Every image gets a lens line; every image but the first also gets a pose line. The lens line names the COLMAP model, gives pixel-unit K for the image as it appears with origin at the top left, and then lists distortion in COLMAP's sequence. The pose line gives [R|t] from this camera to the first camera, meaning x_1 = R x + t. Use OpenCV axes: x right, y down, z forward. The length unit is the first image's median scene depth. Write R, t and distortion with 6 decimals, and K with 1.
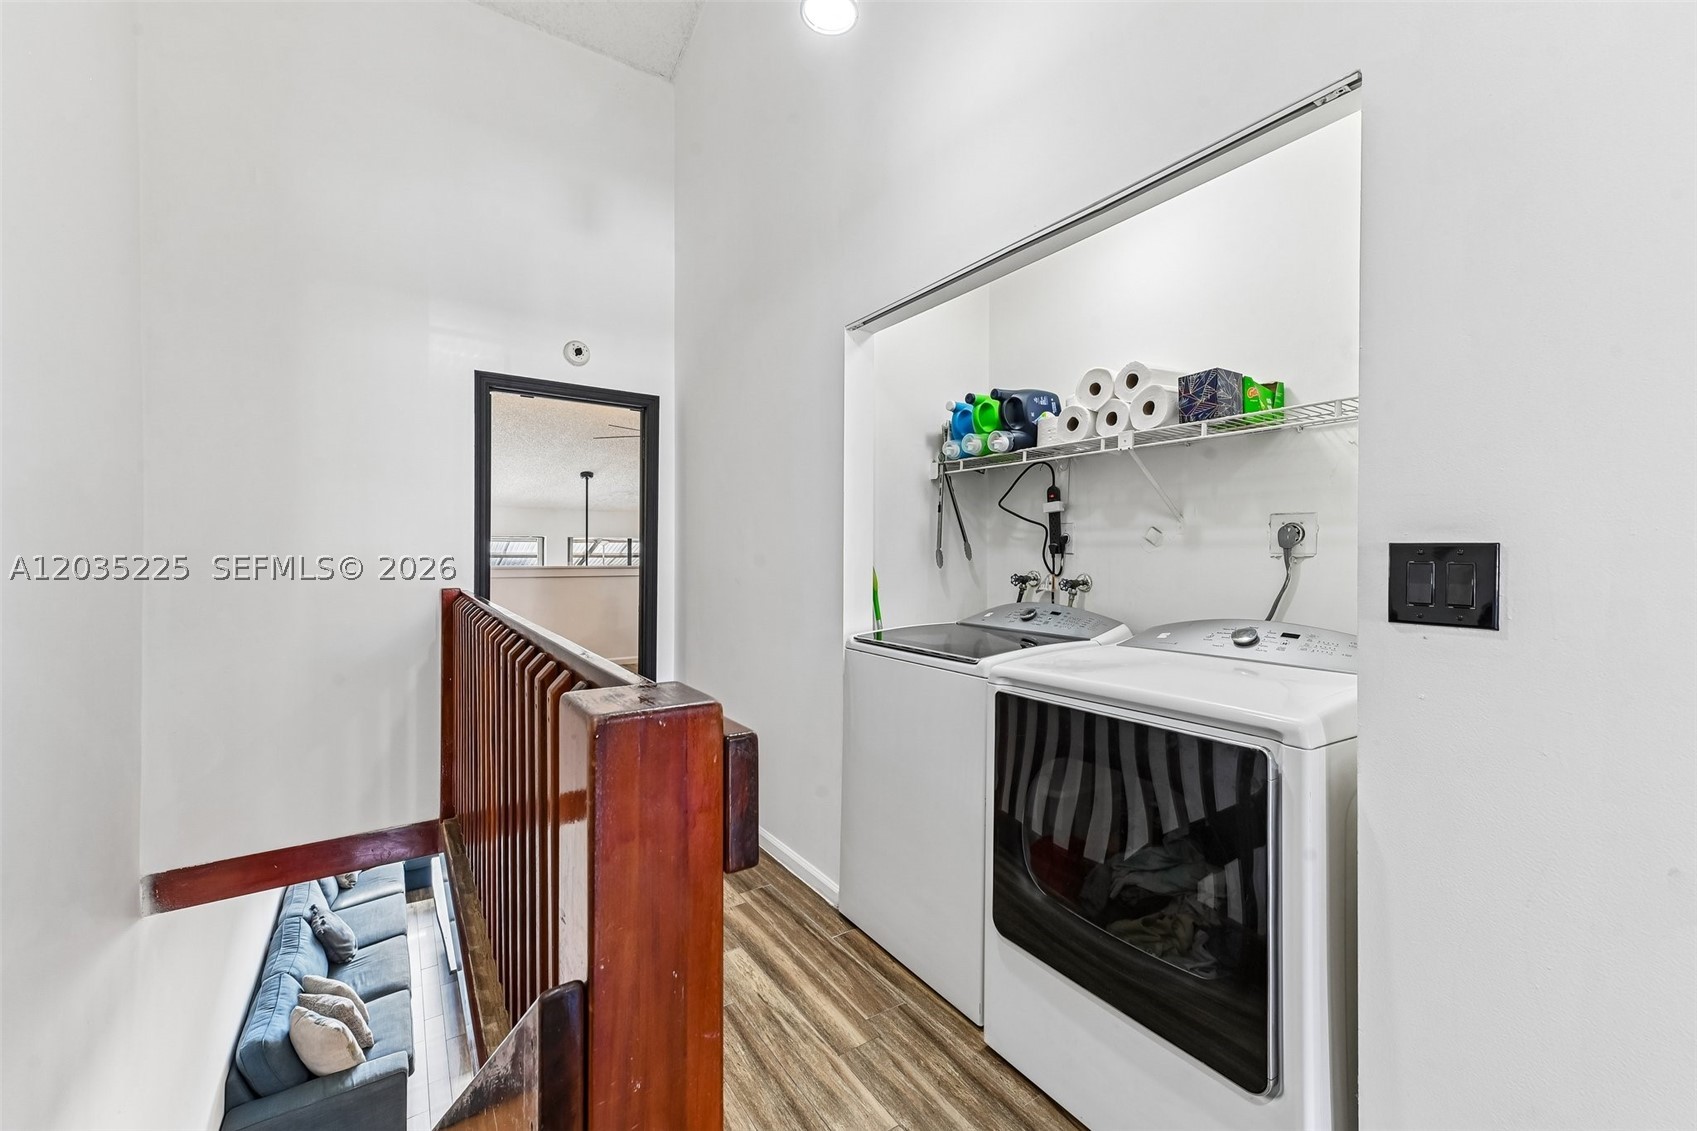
lens RADIAL K [[669.9, 0, 844.7], [0, 669.9, 559.4], [0, 0, 1]] dist [0.010646, 0.000515]
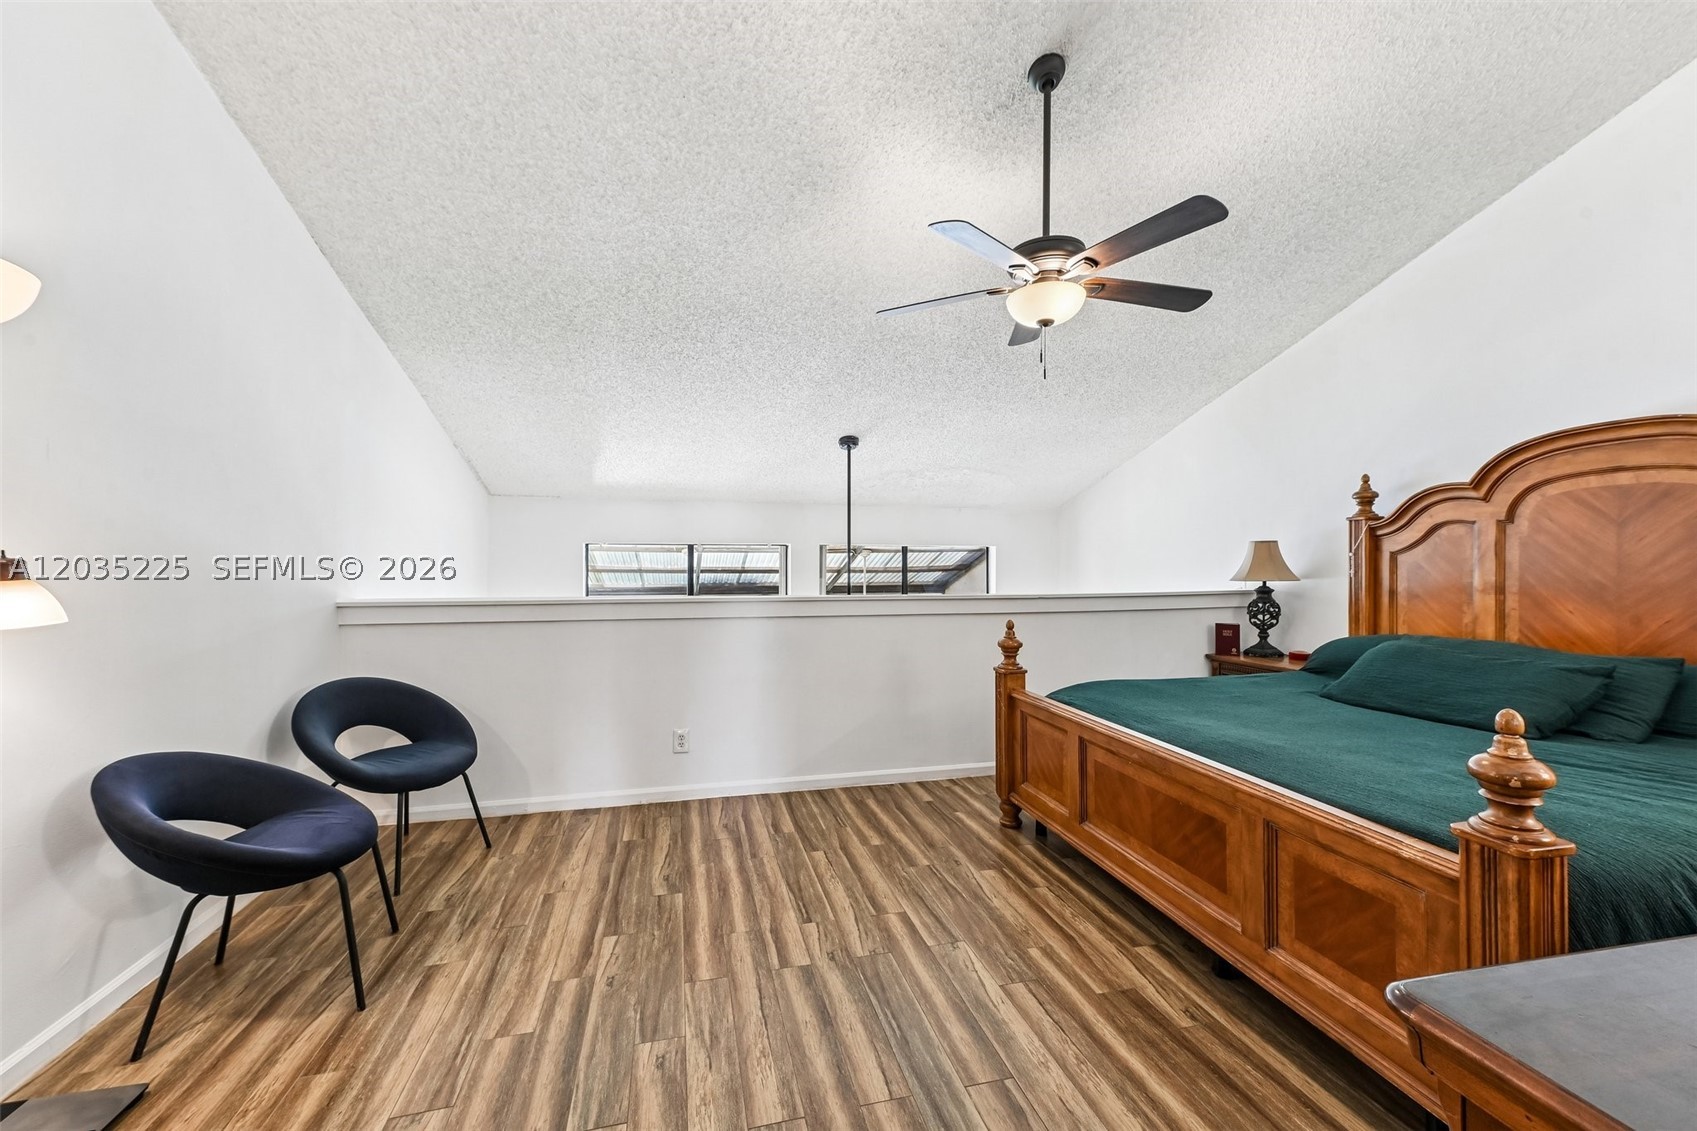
lens RADIAL K [[669.9, 0, 842.4], [0, 669.9, 569.5], [0, 0, 1]] dist [0.010646, 0.000515]
pose [[0.937343, 0.006014, -0.348355, -0.147121], [-0.007640, 0.999965, -0.003294, -0.004700], [0.348323, 0.005749, 0.937357, 0.354992]]
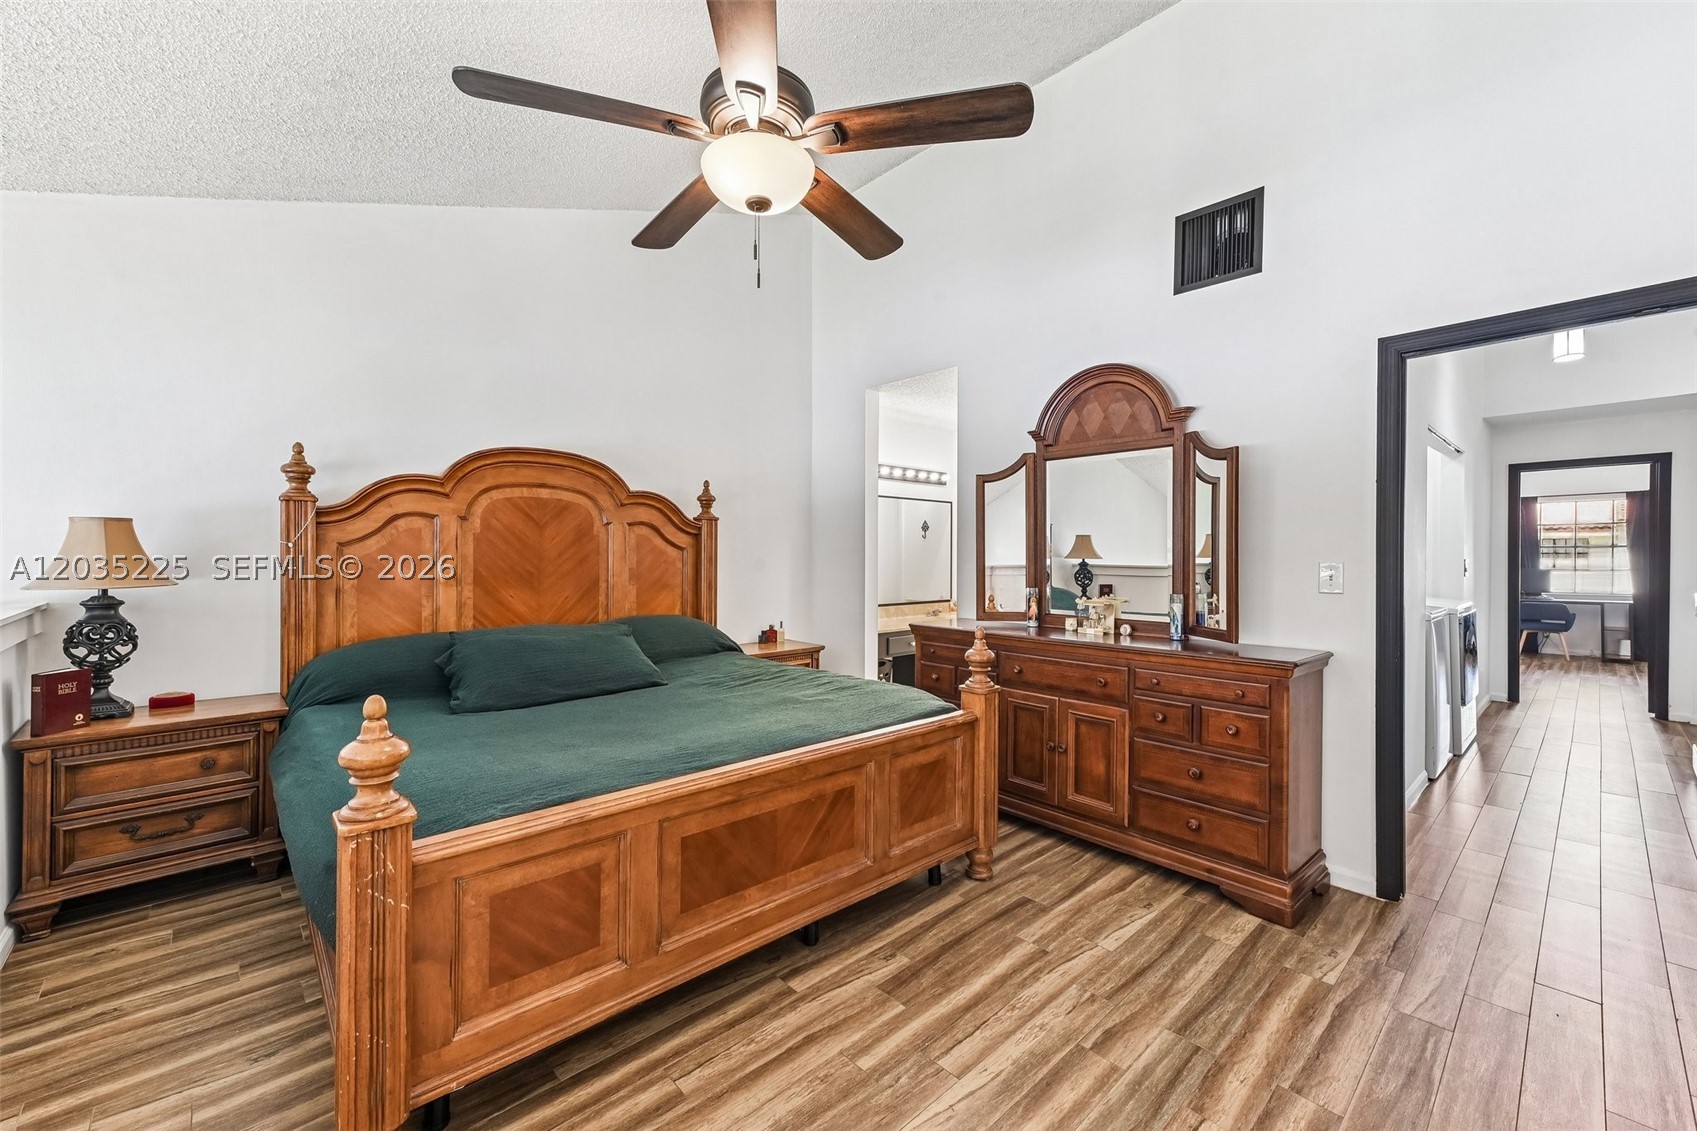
lens RADIAL K [[669.9, 0, 853.0], [0, 669.9, 562.5], [0, 0, 1]] dist [0.010646, 0.000515]
pose [[-0.151211, -0.007021, 0.988477, -0.334213], [0.013066, 0.999873, 0.009100, -0.008543], [-0.988415, 0.014291, -0.151100, 0.616029]]
